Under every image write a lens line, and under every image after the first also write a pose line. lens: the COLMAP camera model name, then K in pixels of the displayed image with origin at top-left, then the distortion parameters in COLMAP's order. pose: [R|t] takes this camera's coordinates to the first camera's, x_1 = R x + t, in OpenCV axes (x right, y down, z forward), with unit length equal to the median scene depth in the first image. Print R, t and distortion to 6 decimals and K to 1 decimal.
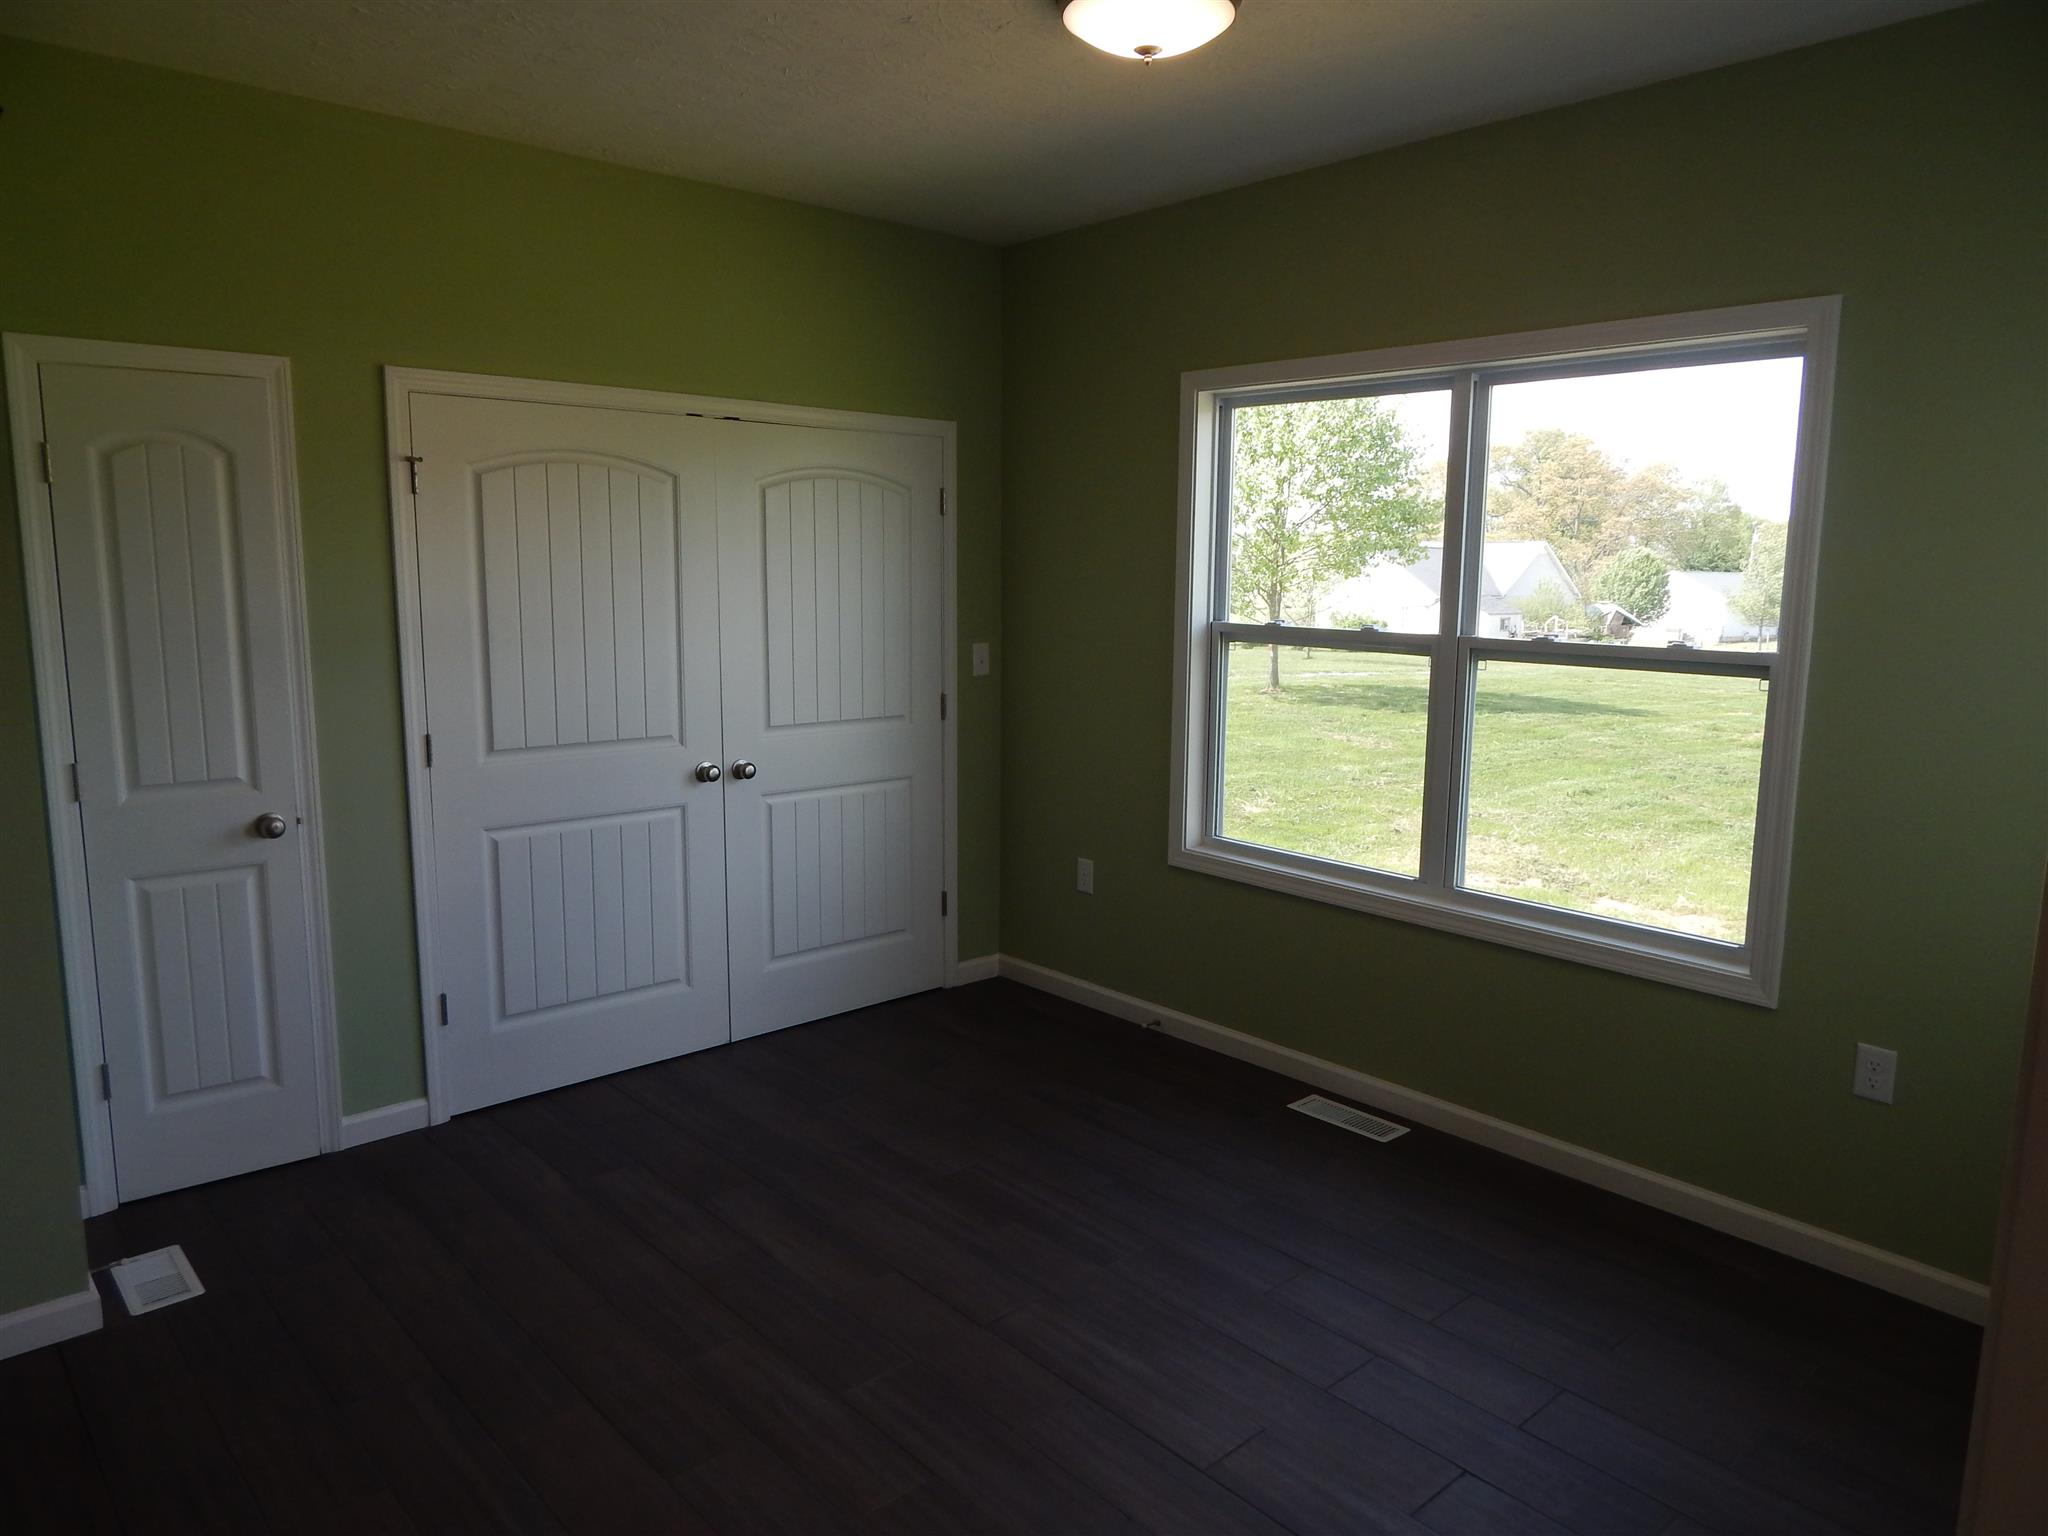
lens RADIAL K [[1338.3, 0, 1024.0], [0, 1338.3, 768.0], [0, 0, 1]] dist [-0.000348, -0.002728]
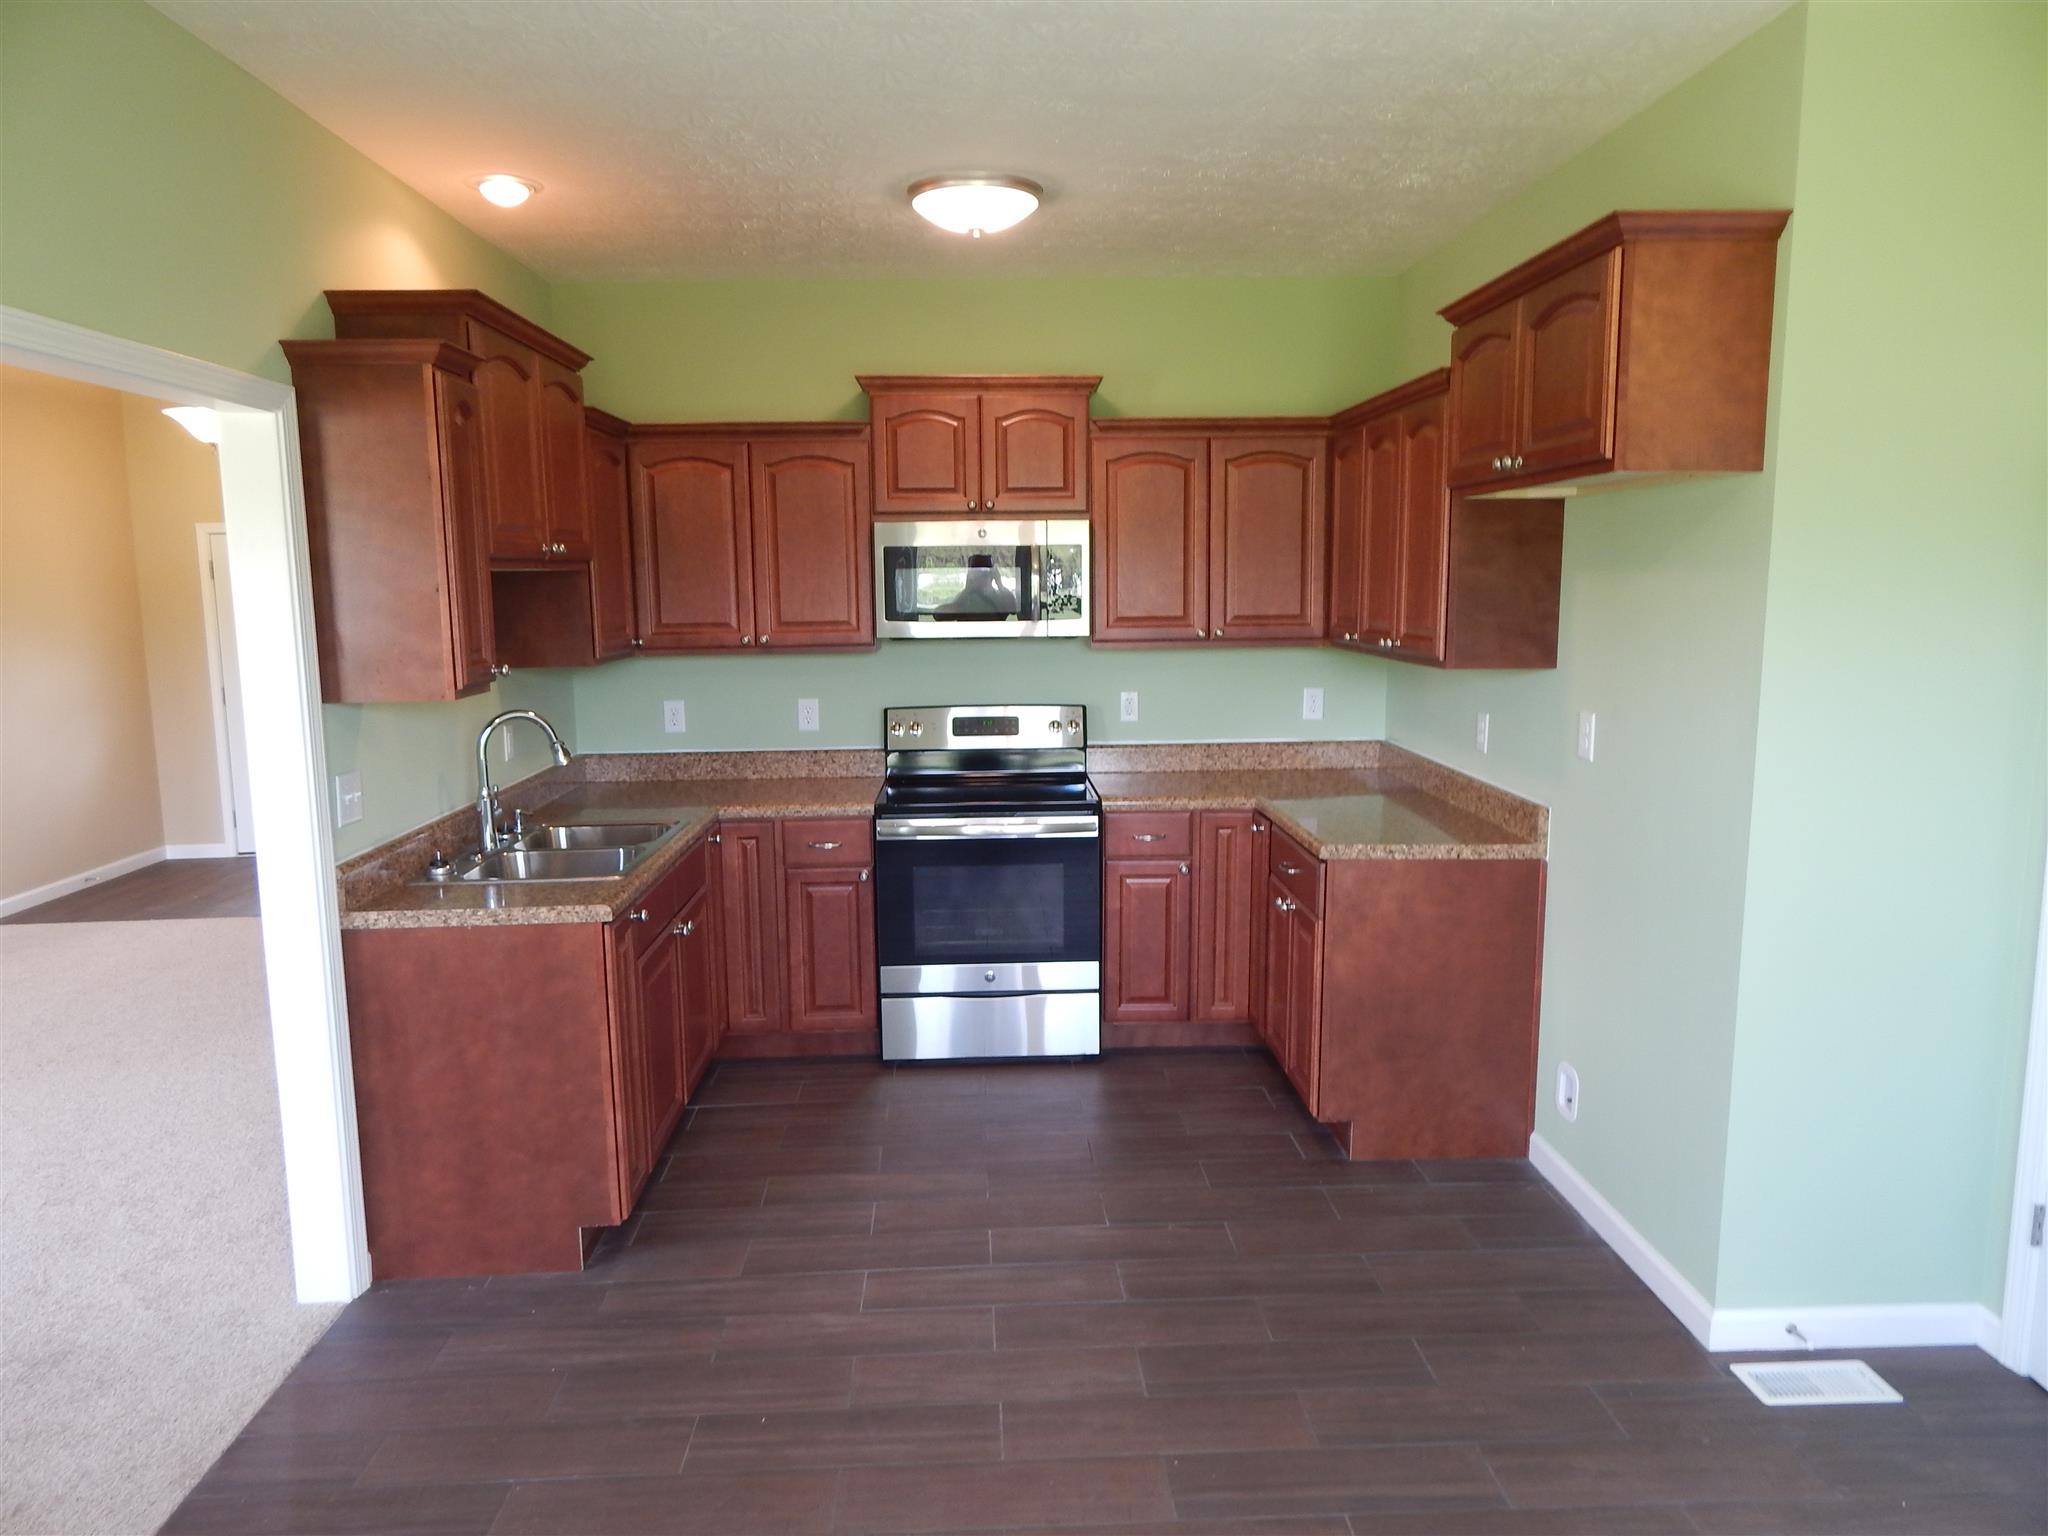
lens RADIAL K [[1338.3, 0, 1024.0], [0, 1338.3, 768.0], [0, 0, 1]] dist [-0.000348, -0.002728]
pose [[-0.641334, 0.111439, -0.759125, 0.303247], [-0.116478, 0.963788, 0.239888, -0.157026], [0.758369, 0.242270, -0.605130, 0.888840]]
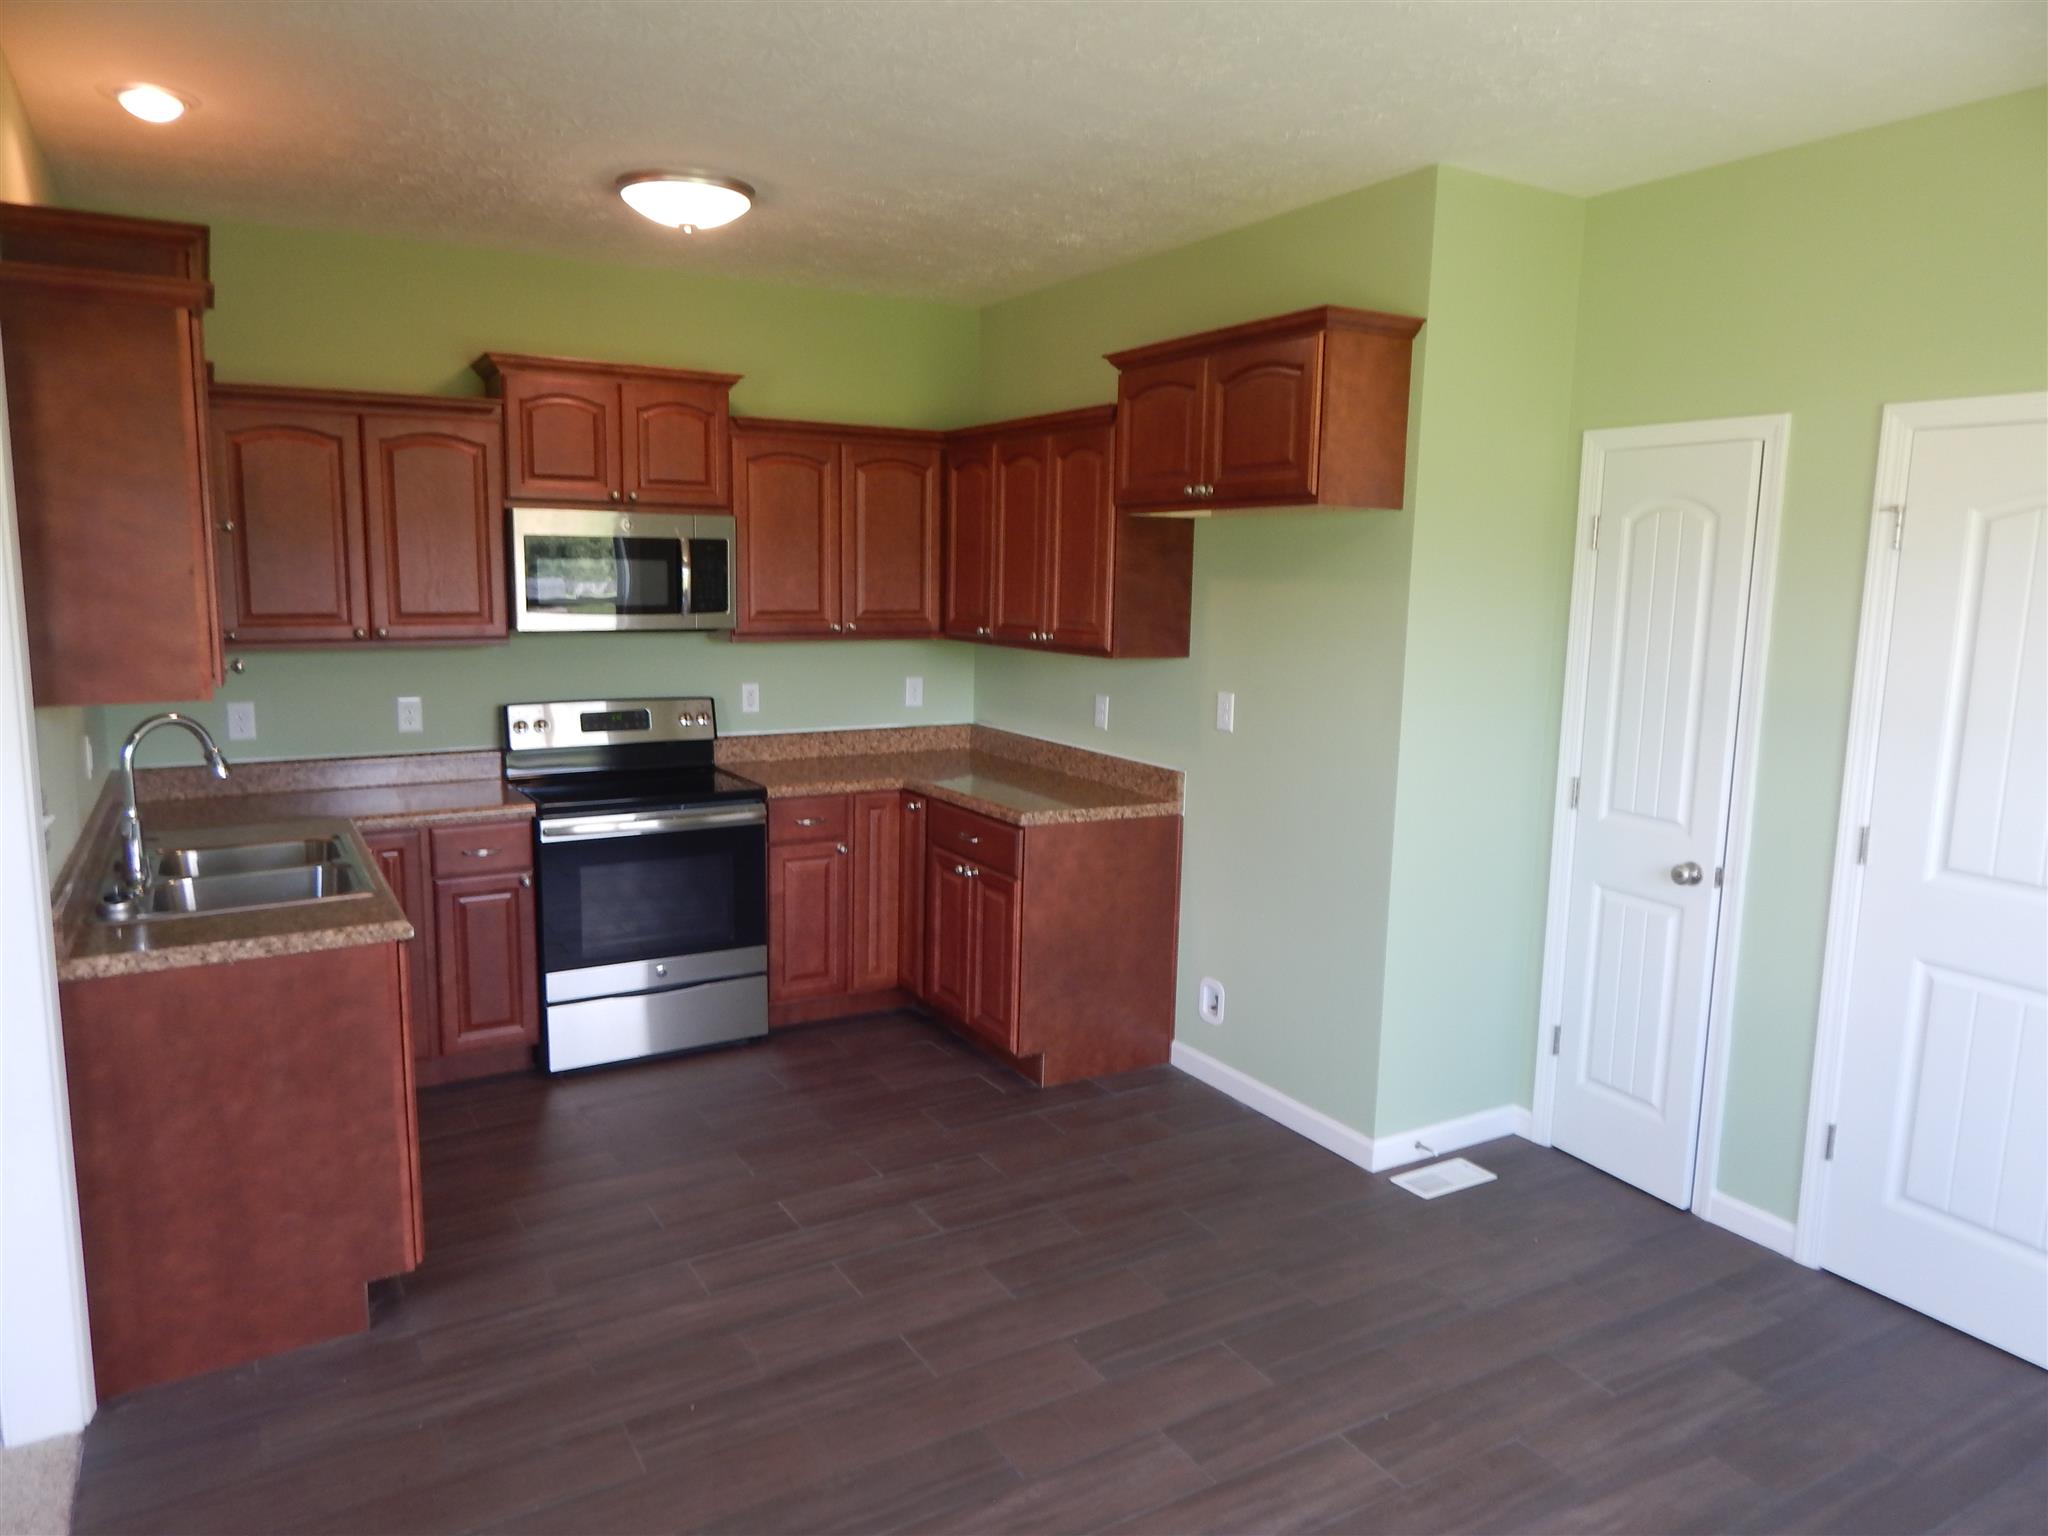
lens RADIAL K [[1338.3, 0, 1024.0], [0, 1338.3, 768.0], [0, 0, 1]] dist [-0.000348, -0.002728]
pose [[-0.204177, 0.135197, -0.969553, 0.515153], [-0.174440, 0.969541, 0.171930, -0.120040], [0.963266, 0.204233, -0.174374, 0.649653]]
